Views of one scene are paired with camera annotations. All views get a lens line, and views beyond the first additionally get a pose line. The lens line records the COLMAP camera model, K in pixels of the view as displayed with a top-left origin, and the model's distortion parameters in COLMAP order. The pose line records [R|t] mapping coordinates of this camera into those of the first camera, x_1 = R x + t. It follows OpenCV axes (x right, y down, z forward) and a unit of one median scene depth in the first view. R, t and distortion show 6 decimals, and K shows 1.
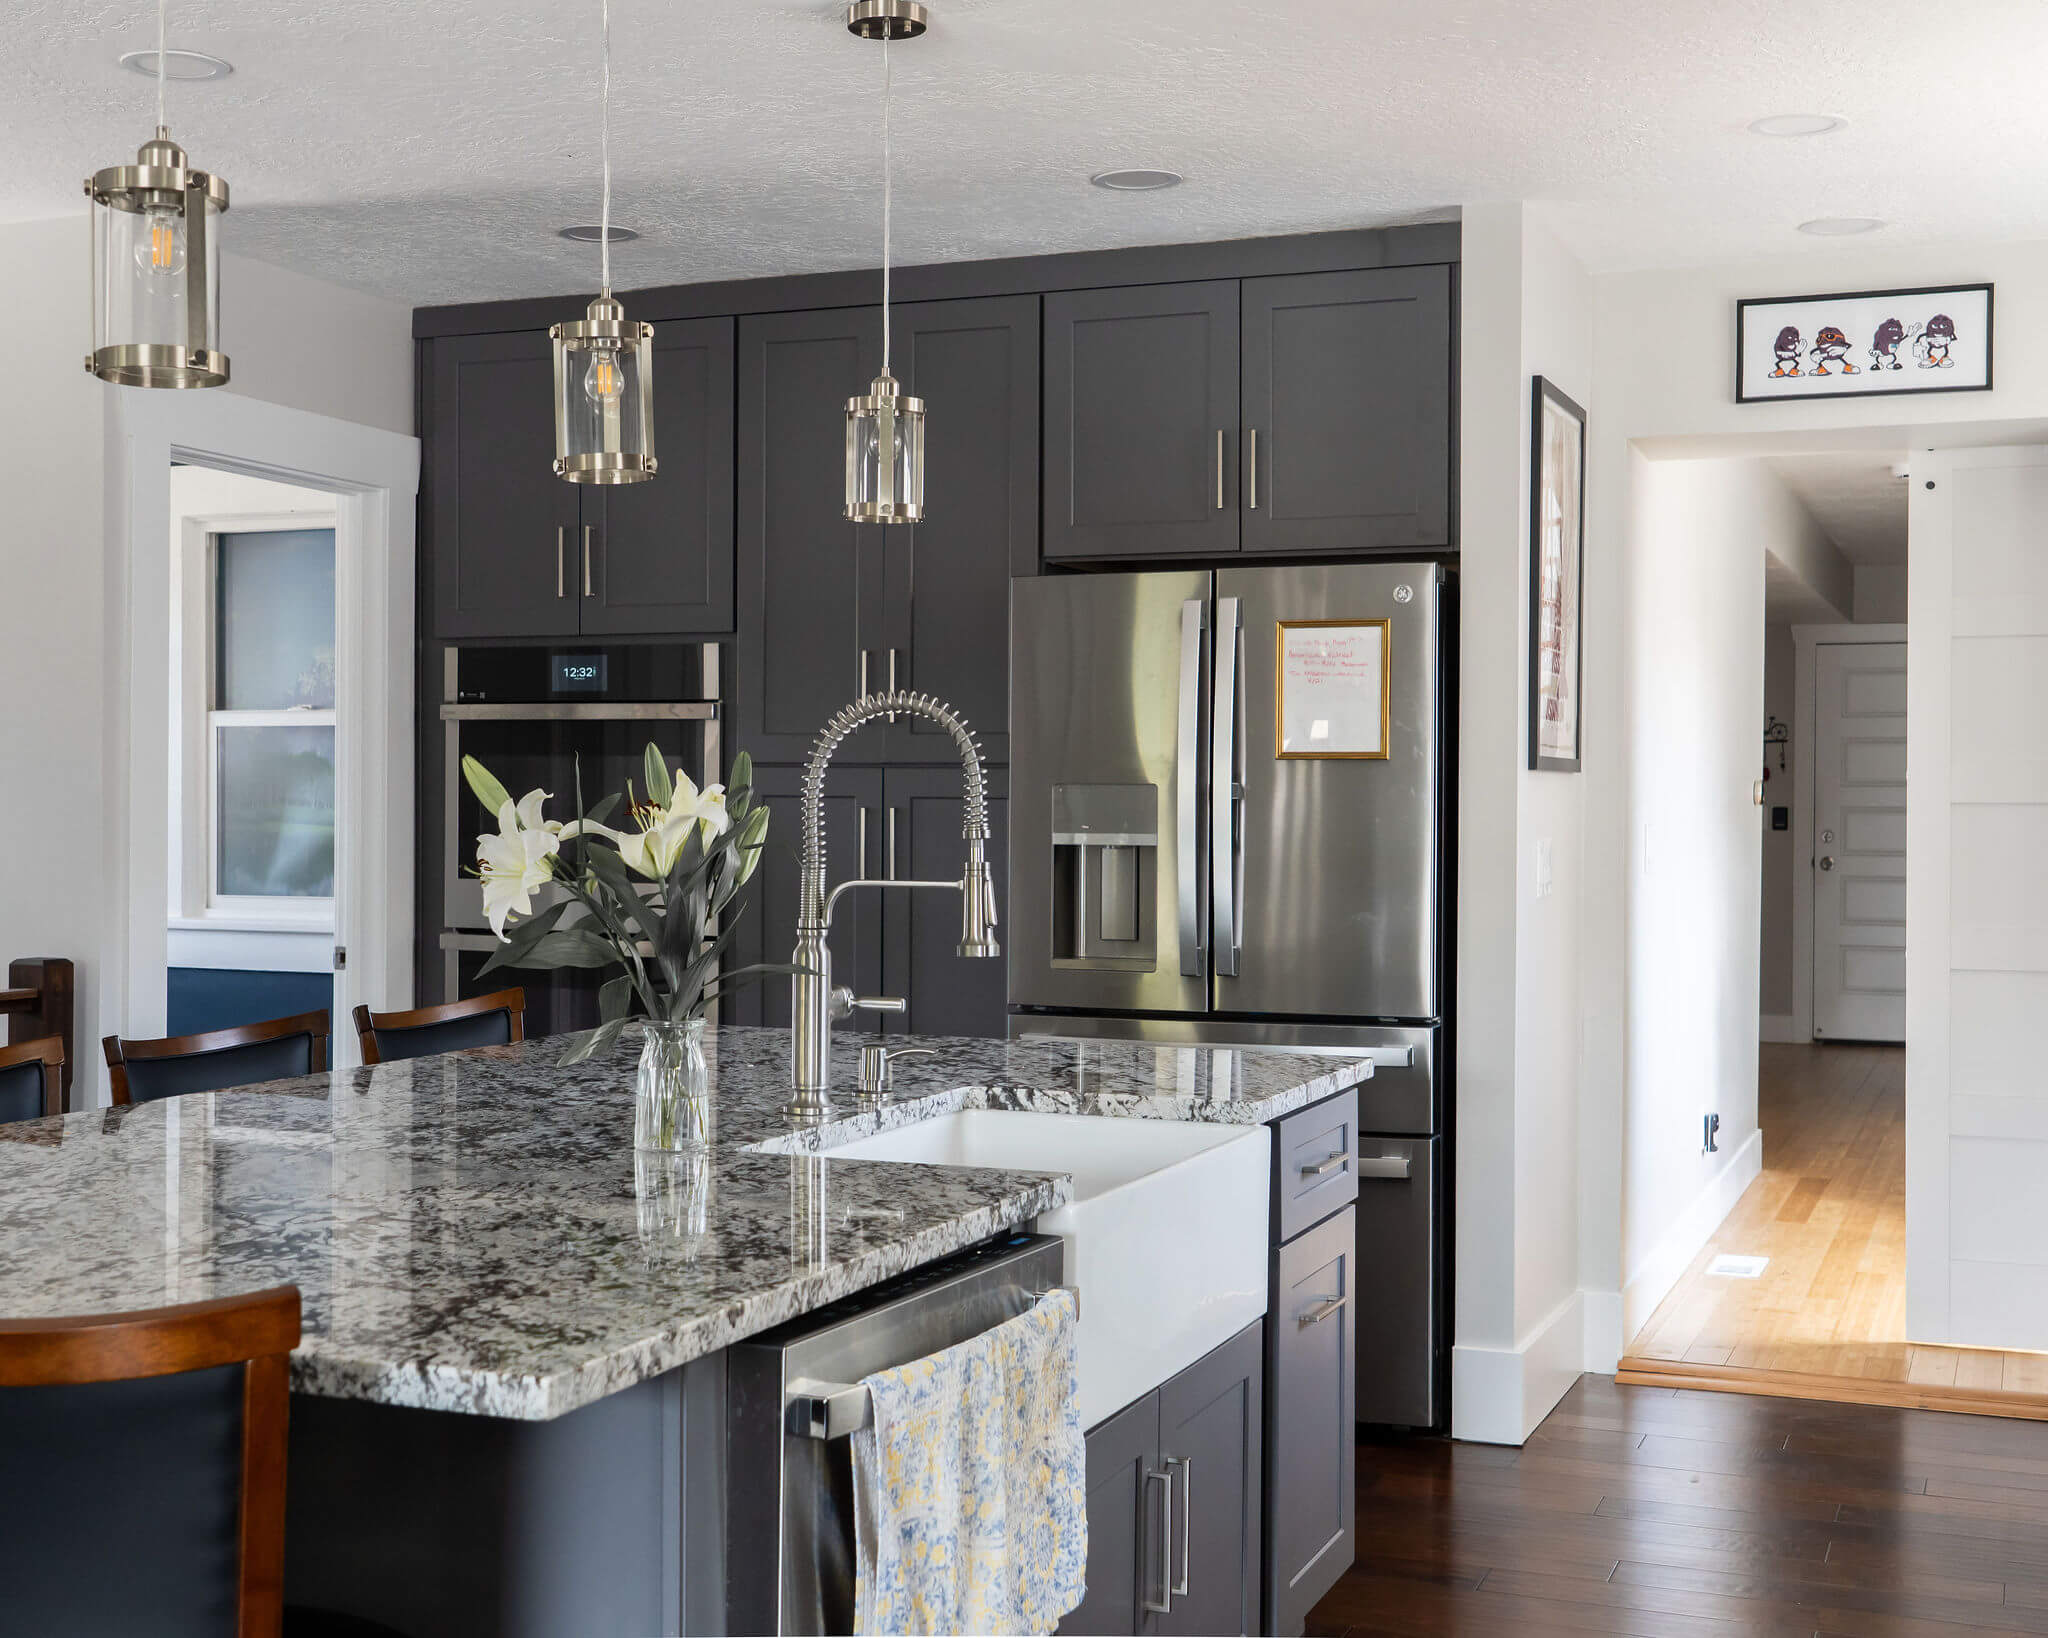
lens RADIAL K [[2623.7, 0, 938.0], [0, 2623.7, 823.8], [0, 0, 1]] dist [0.007530, 0.012353]
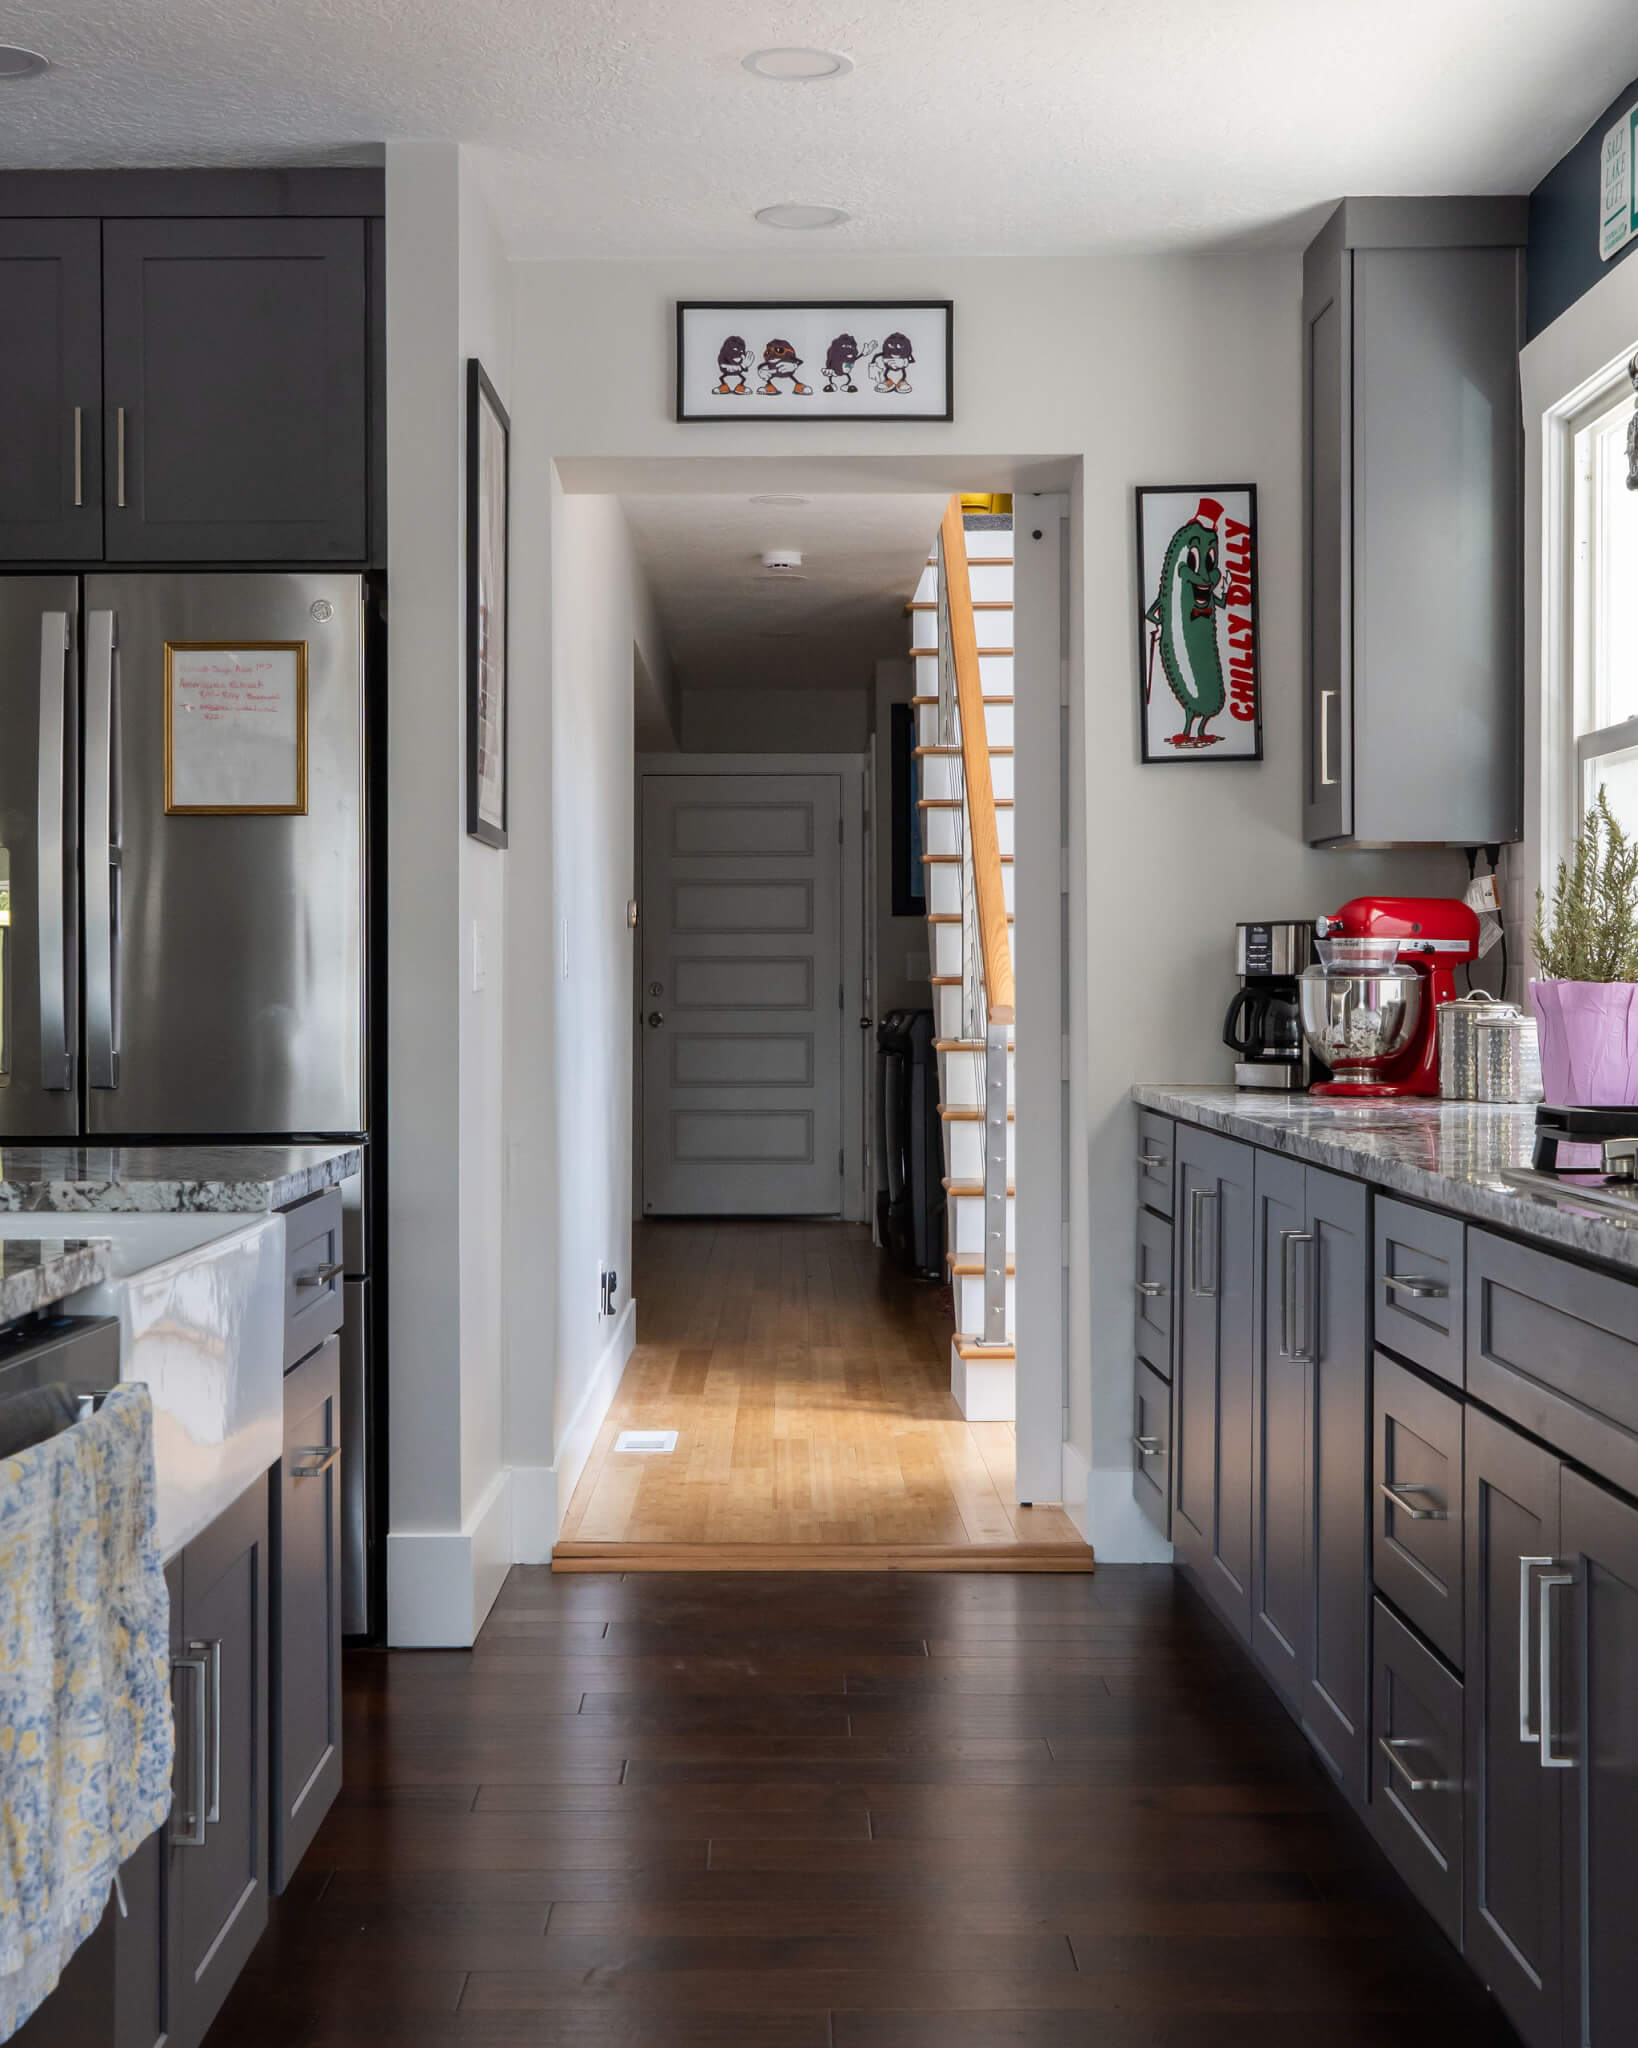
lens RADIAL K [[3009.0, 0, 744.6], [0, 3009.0, 1019.9], [0, 0, 1]] dist [-0.004214, -0.008258]
pose [[0.926278, -0.008680, 0.376740, -0.050959], [0.009534, 0.999954, -0.000401, 0.038421], [-0.376719, 0.003964, 0.926319, 0.084788]]
